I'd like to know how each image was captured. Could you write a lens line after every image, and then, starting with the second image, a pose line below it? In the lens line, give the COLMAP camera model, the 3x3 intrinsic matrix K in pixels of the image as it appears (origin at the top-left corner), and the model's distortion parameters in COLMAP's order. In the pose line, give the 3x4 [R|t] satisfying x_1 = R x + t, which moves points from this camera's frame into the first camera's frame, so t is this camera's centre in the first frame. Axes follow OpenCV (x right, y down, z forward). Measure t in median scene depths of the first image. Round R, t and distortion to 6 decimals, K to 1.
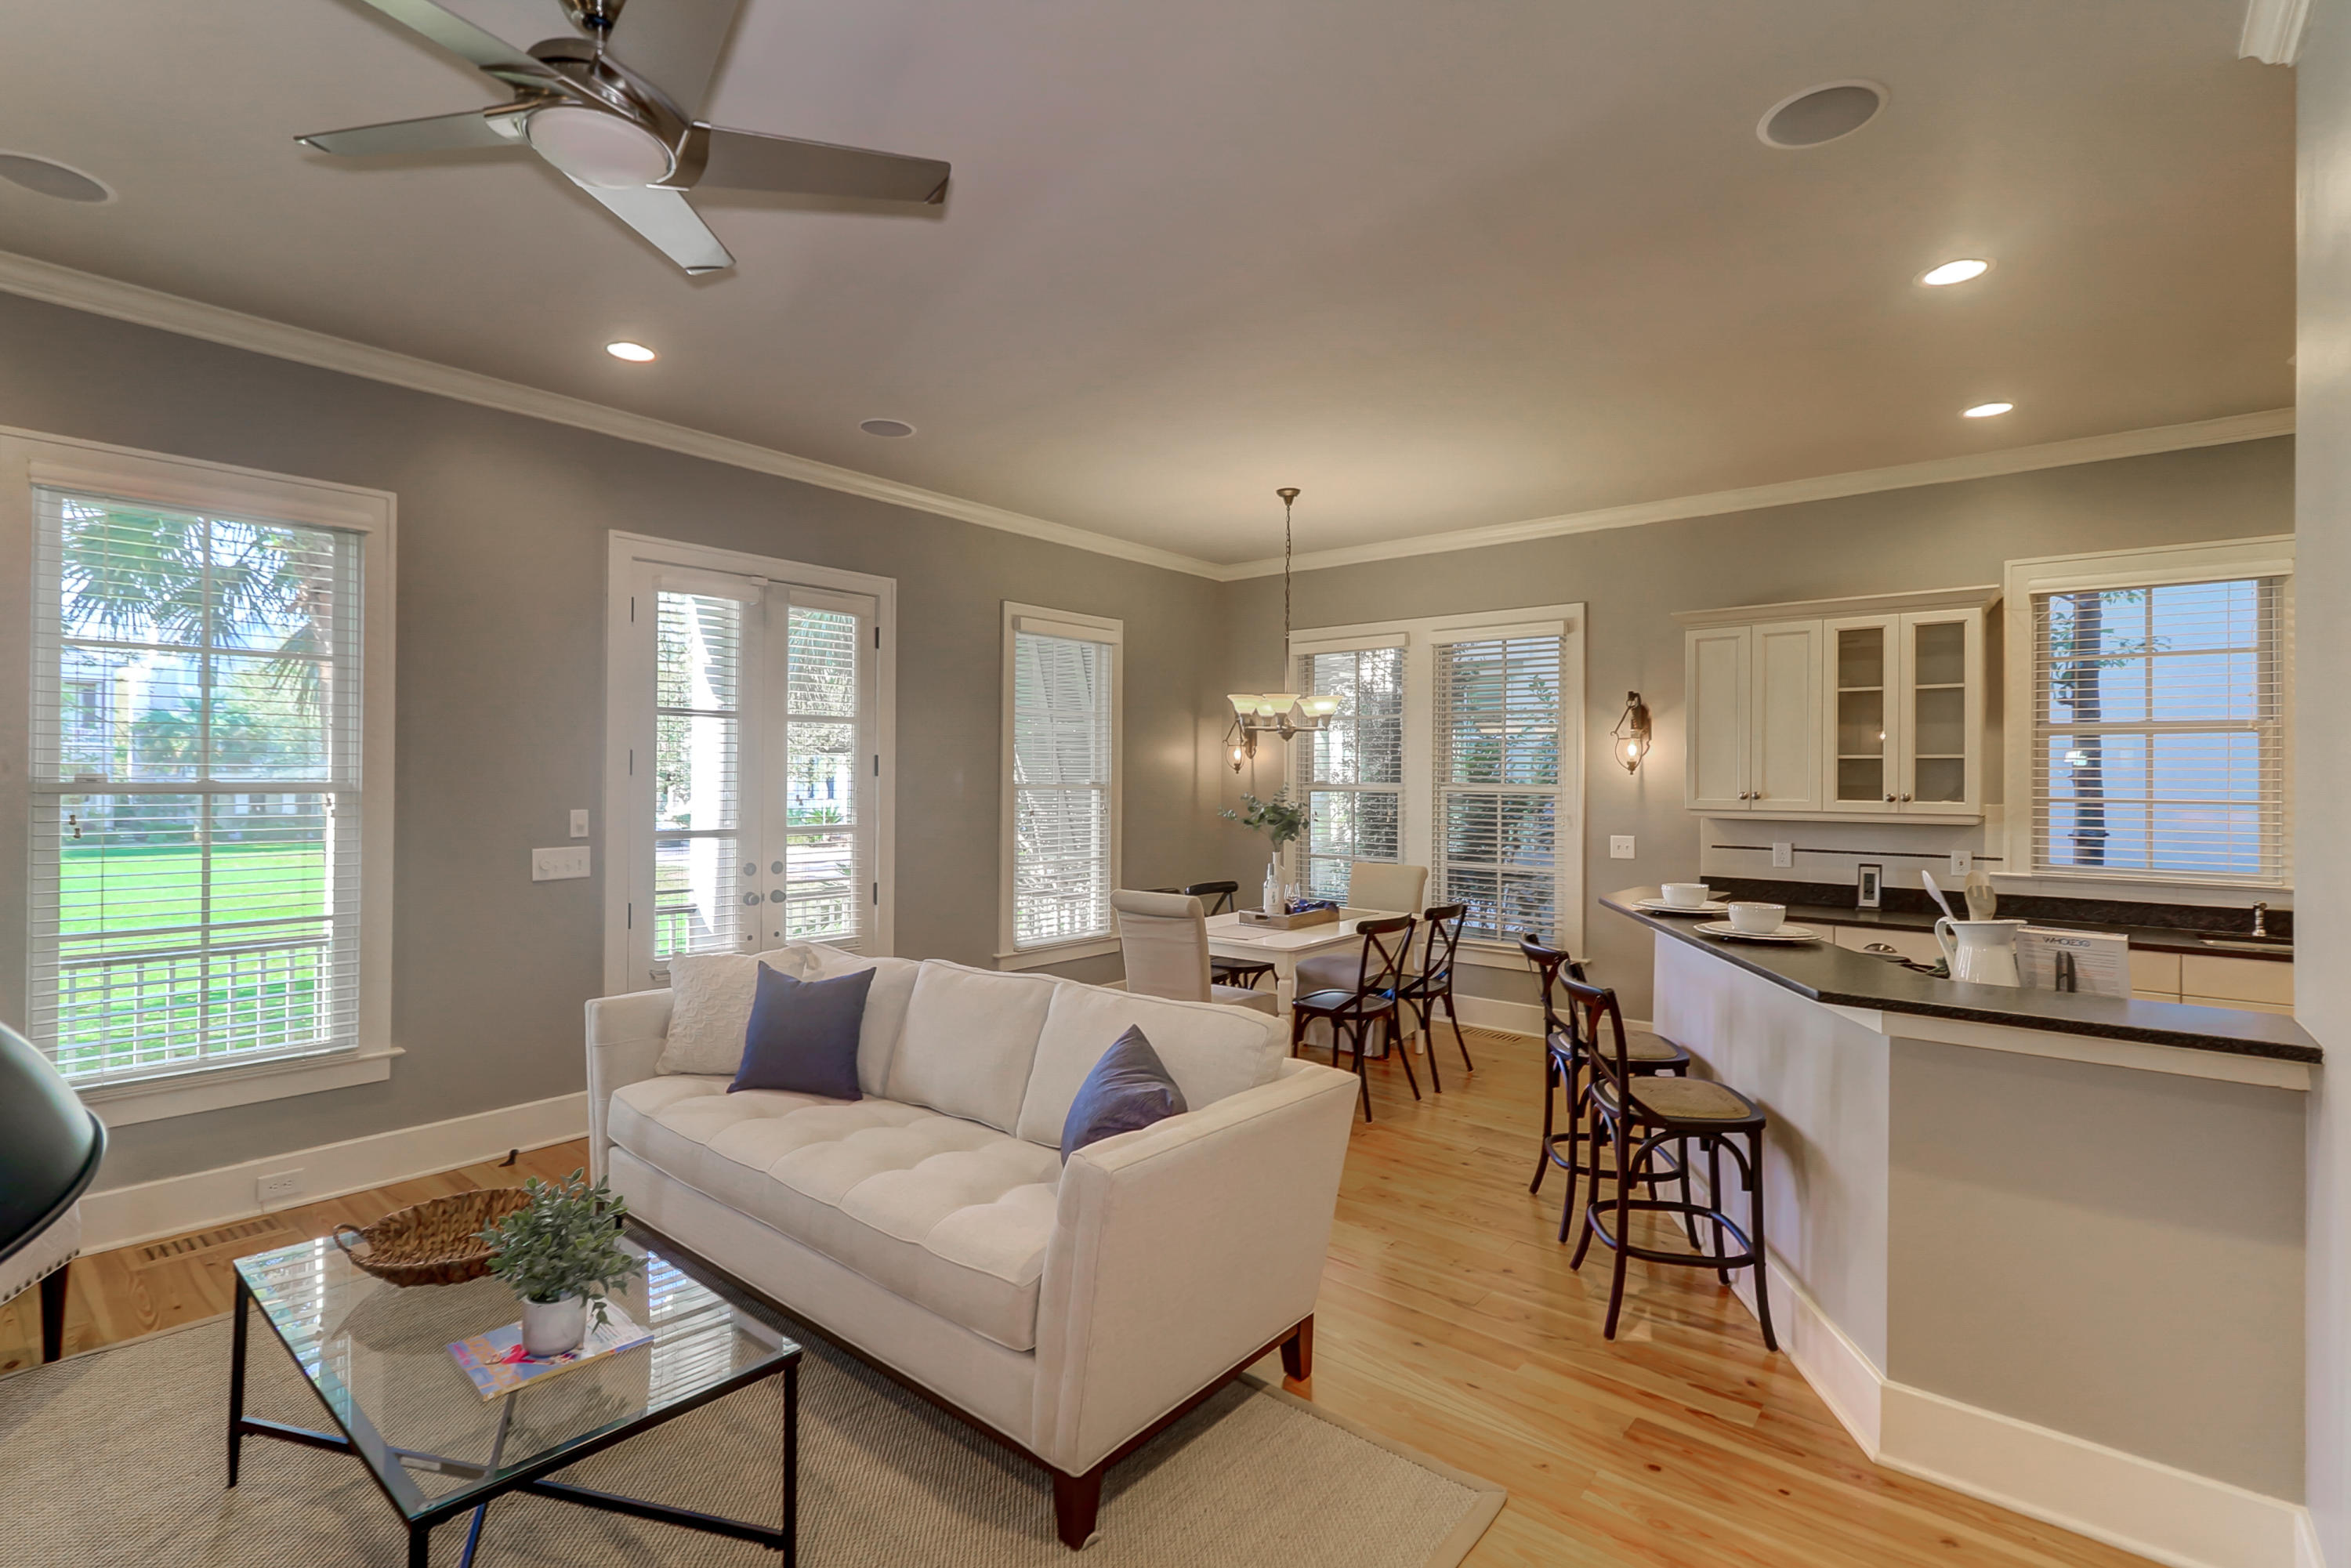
lens RADIAL K [[1085.1, 0, 1161.9], [0, 1085.1, 773.3], [0, 0, 1]] dist [0.002685, -0.002378]
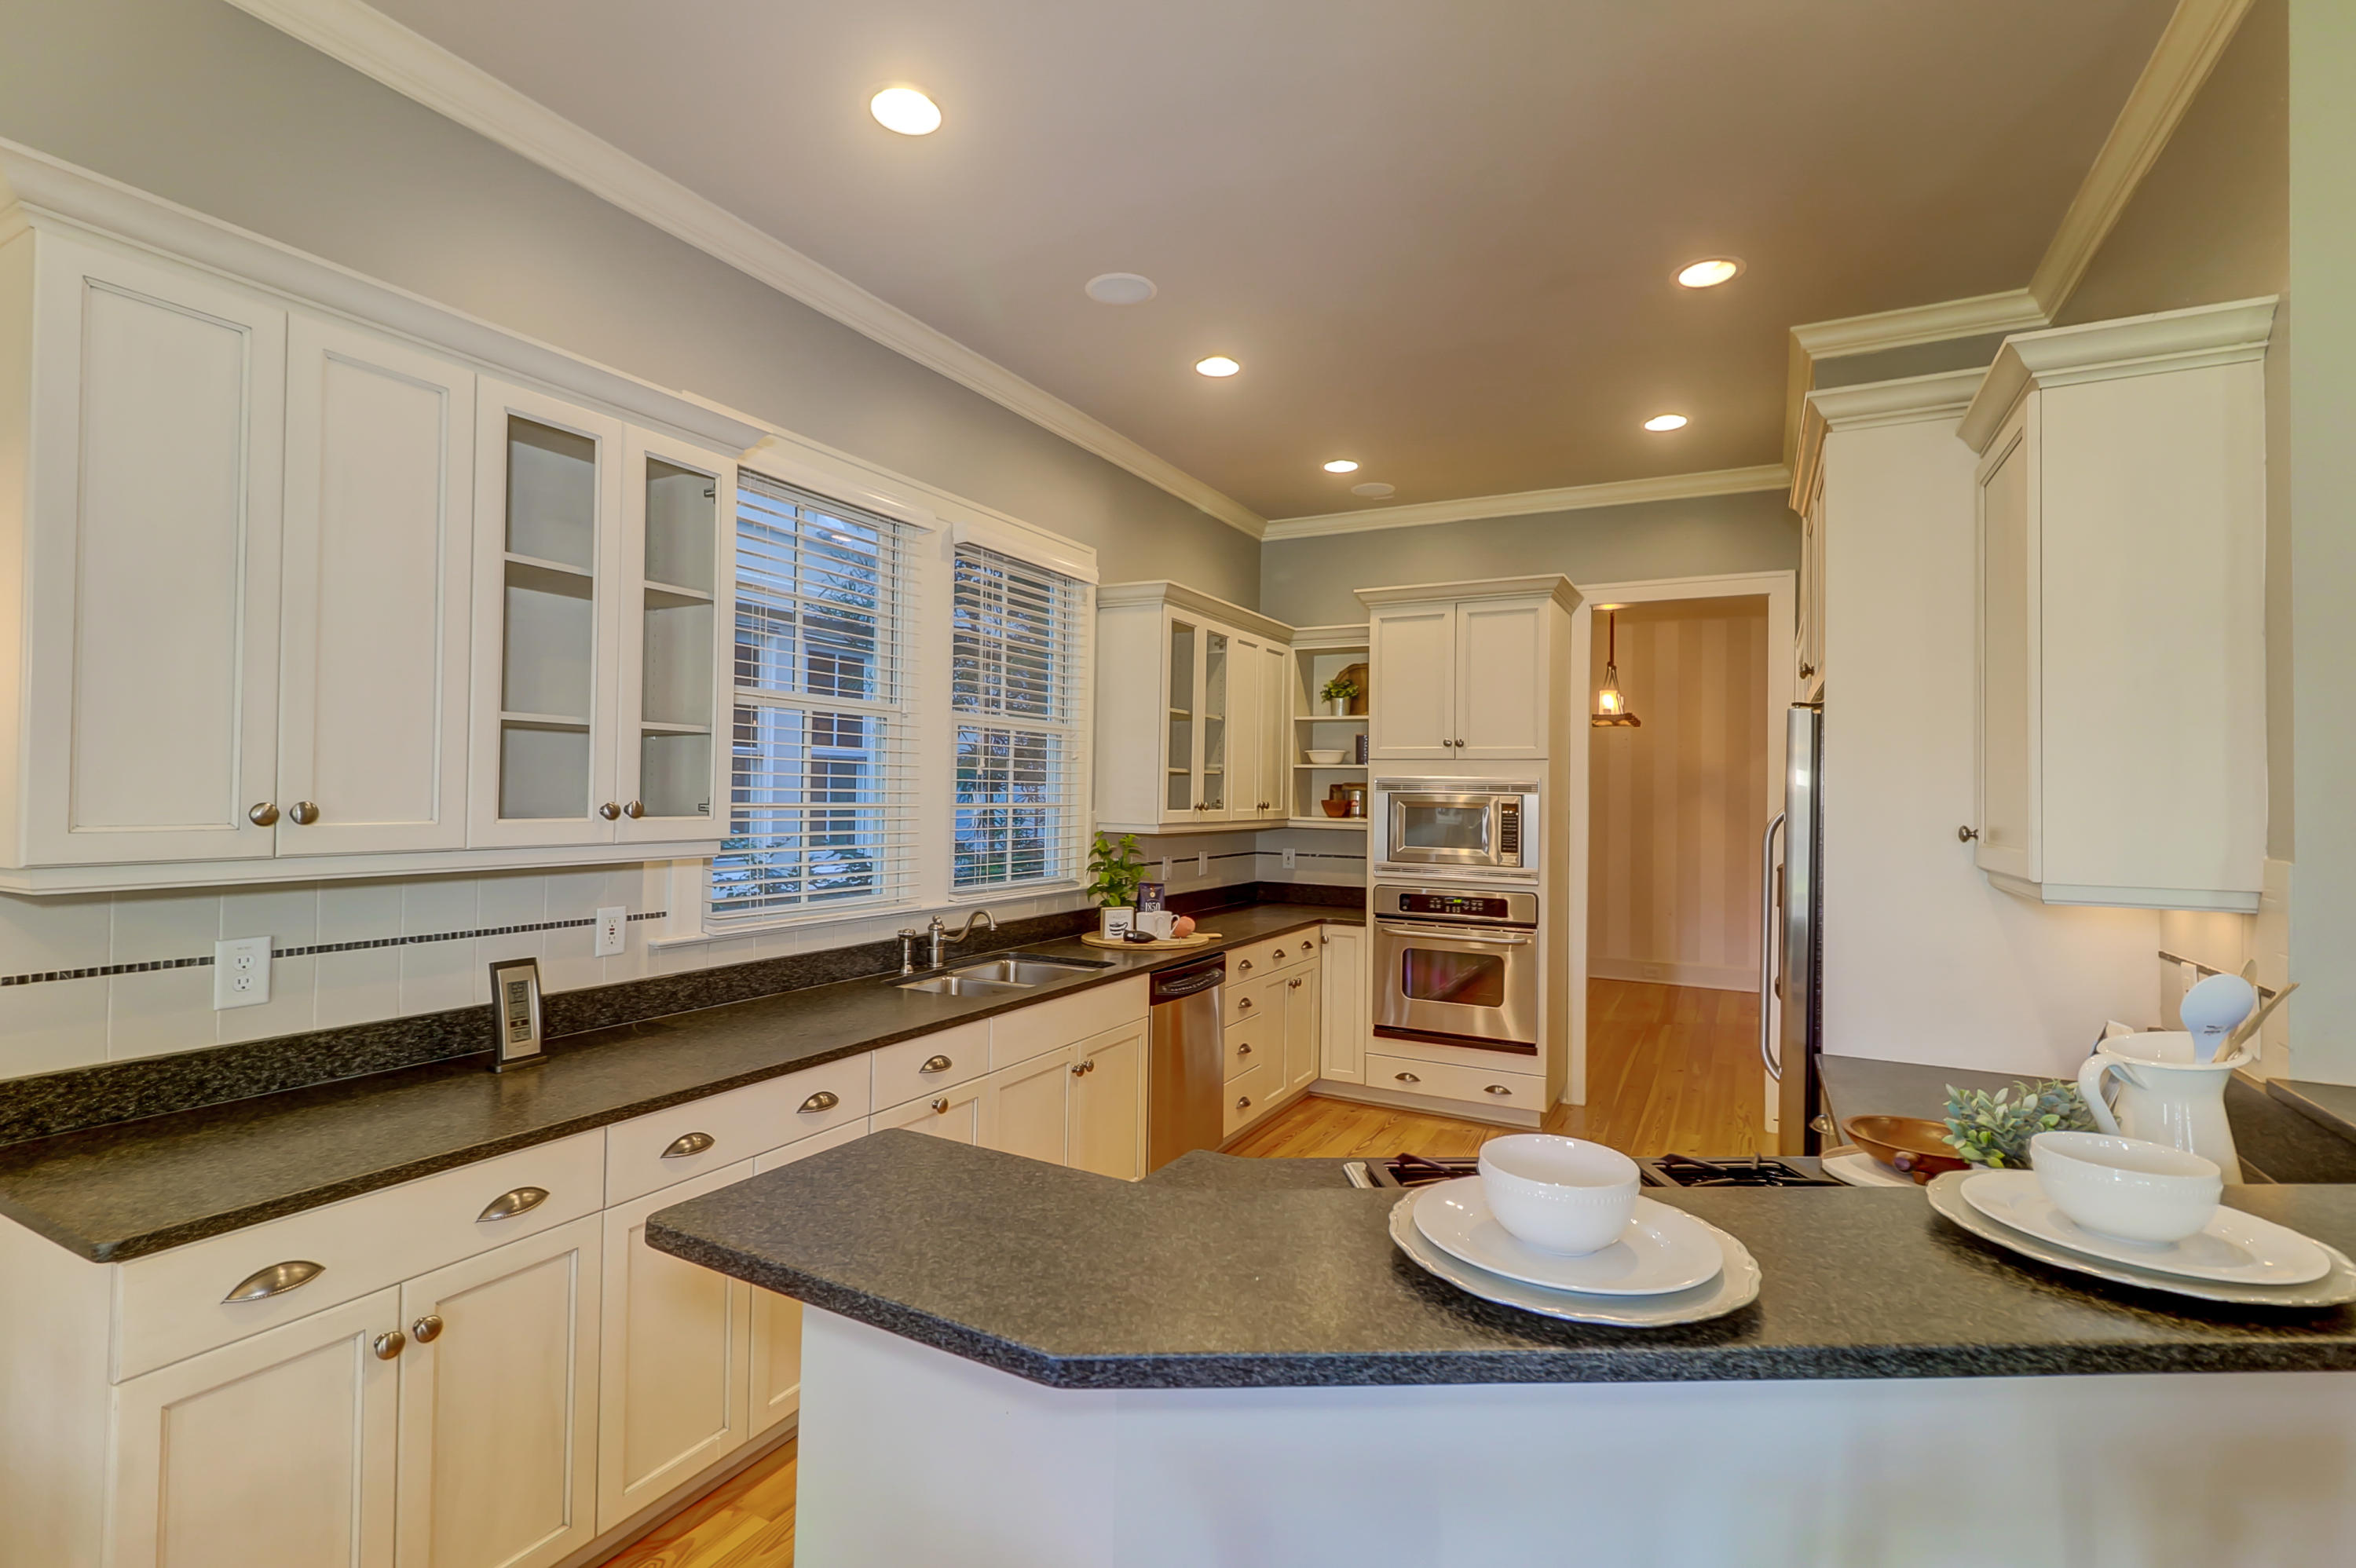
lens RADIAL K [[1087.3, 0, 1167.7], [0, 1087.3, 778.2], [0, 0, 1]] dist [0.002685, -0.002378]
pose [[-0.213089, 0.003110, 0.977028, 0.166965], [-0.018178, 0.999809, -0.007147, 0.008121], [-0.976864, -0.019284, -0.212992, 0.873120]]
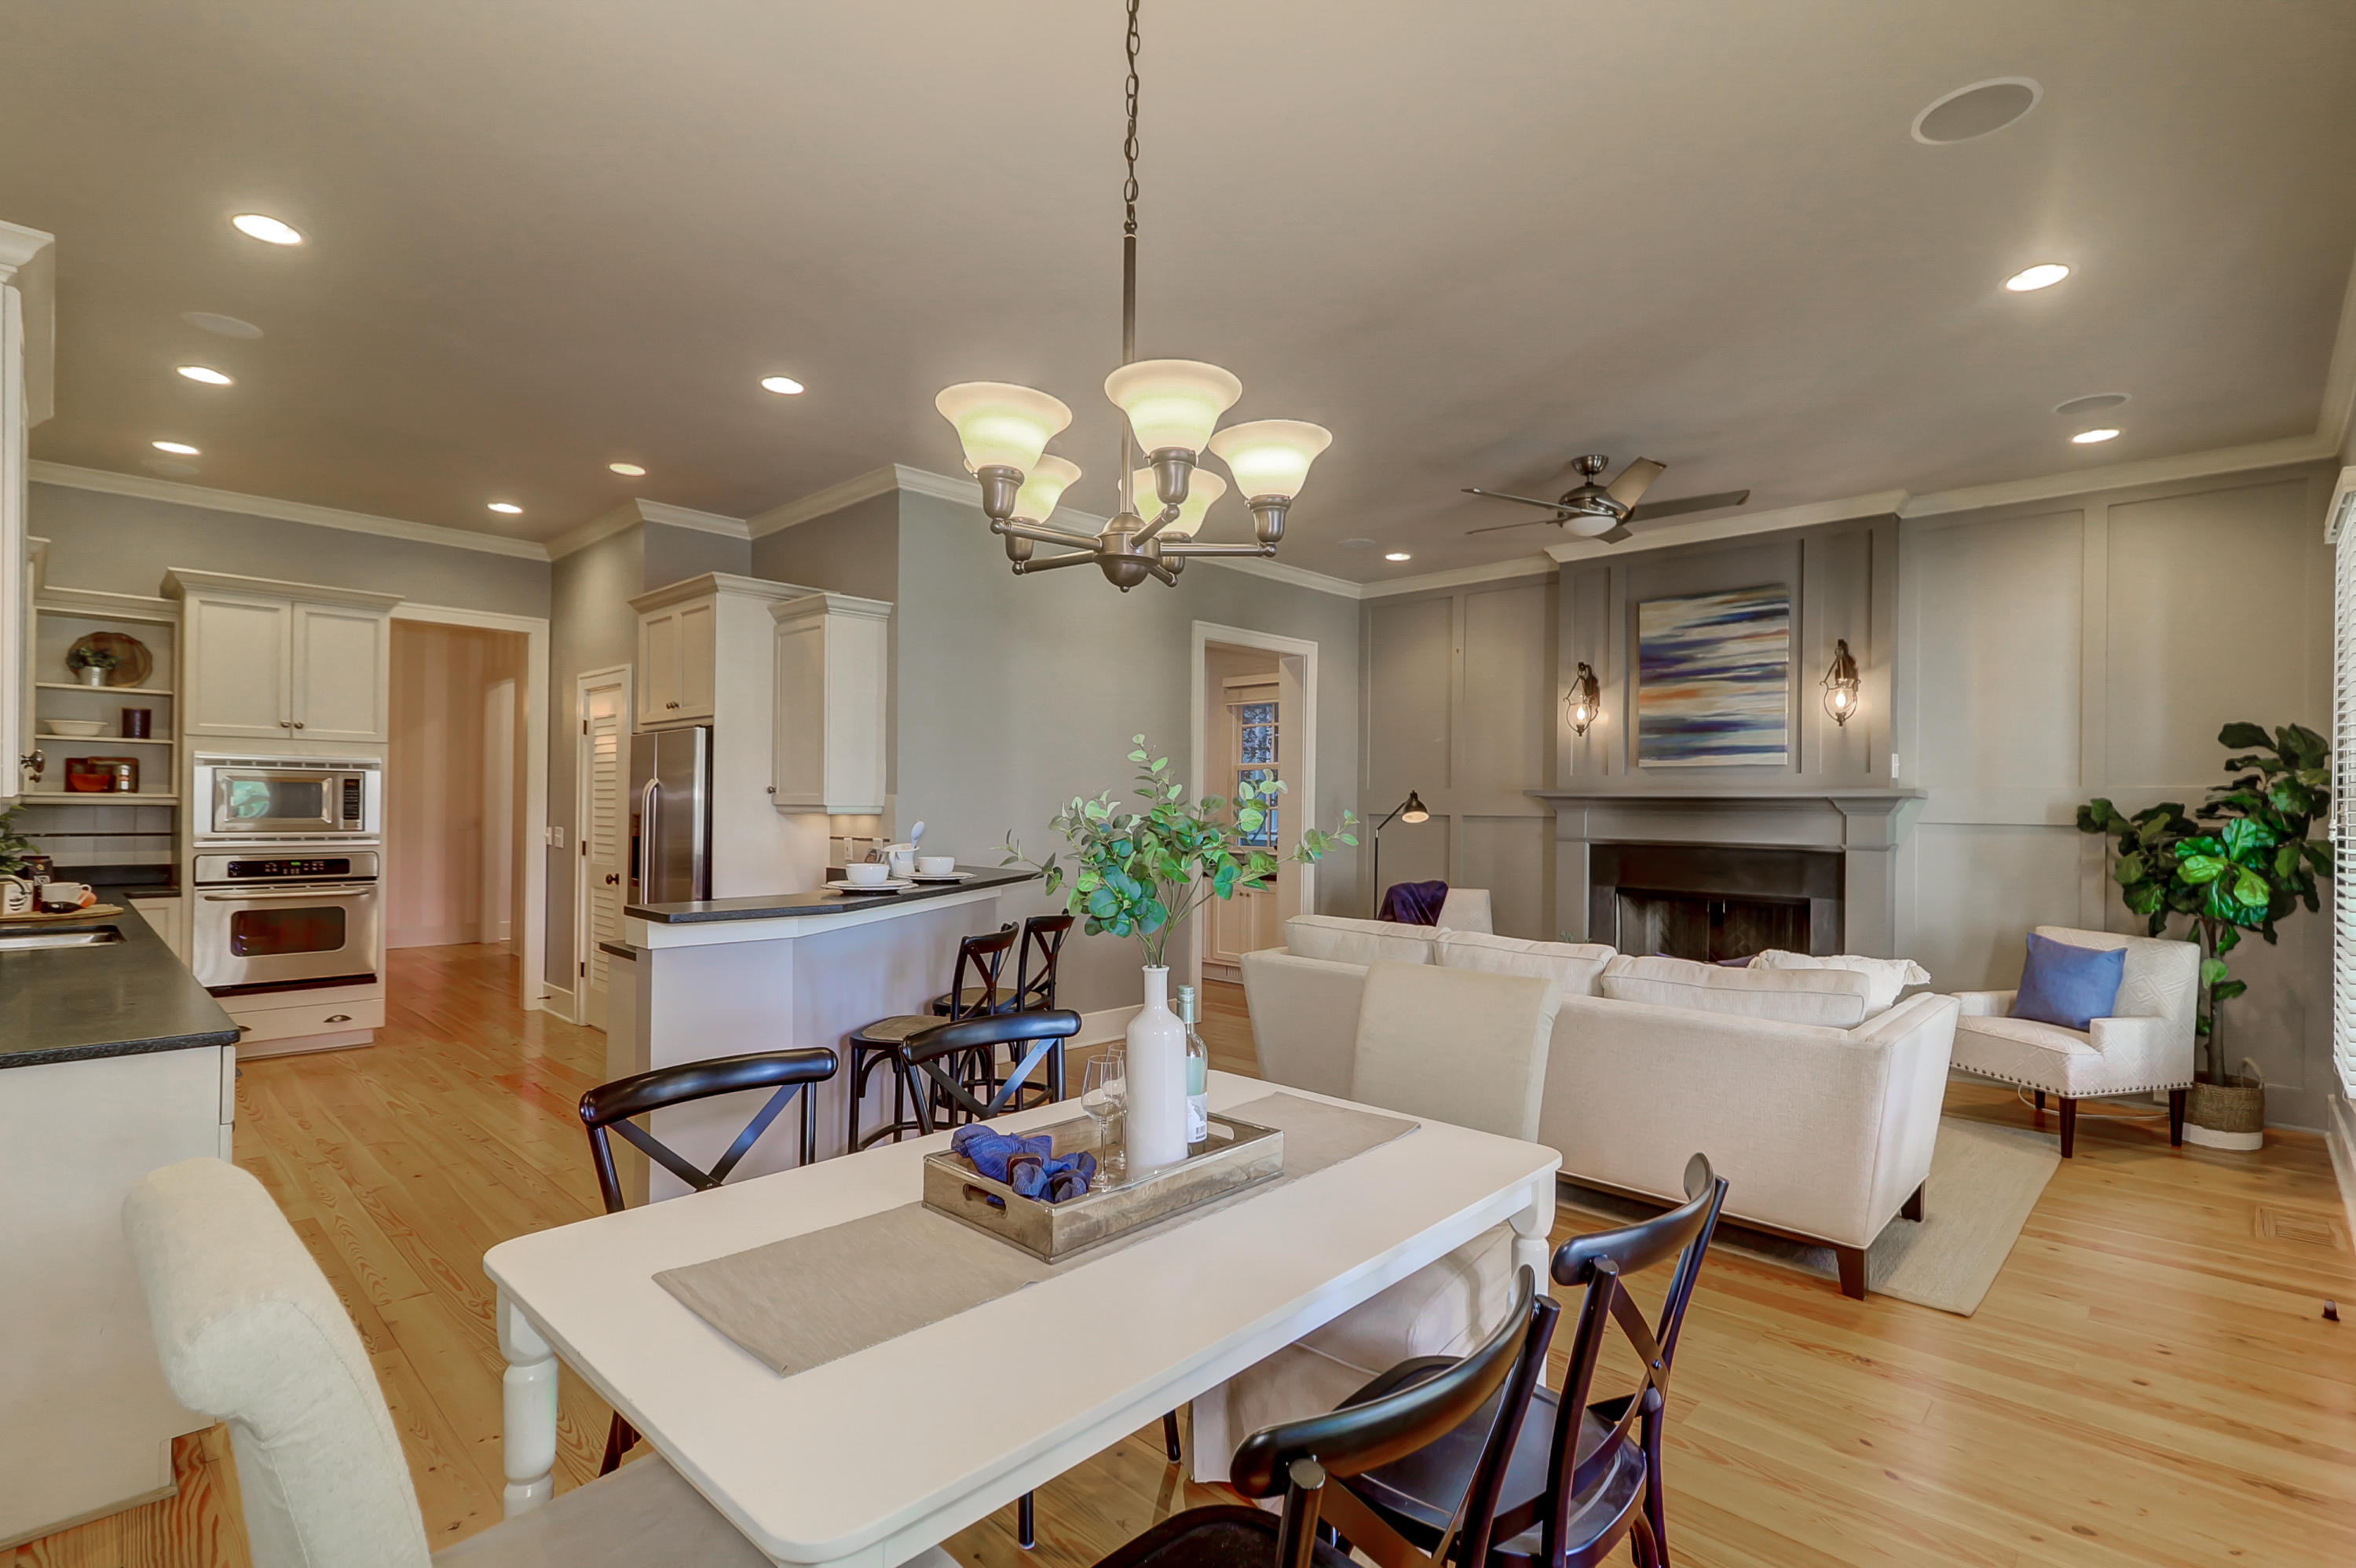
lens RADIAL K [[1087.3, 0, 1173.3], [0, 1087.3, 794.7], [0, 0, 1]] dist [0.002685, -0.002378]
pose [[-0.997355, -0.017437, 0.070563, 0.080004], [-0.018236, 0.999777, -0.010683, 0.035091], [-0.070361, -0.011942, -0.997450, 1.549122]]
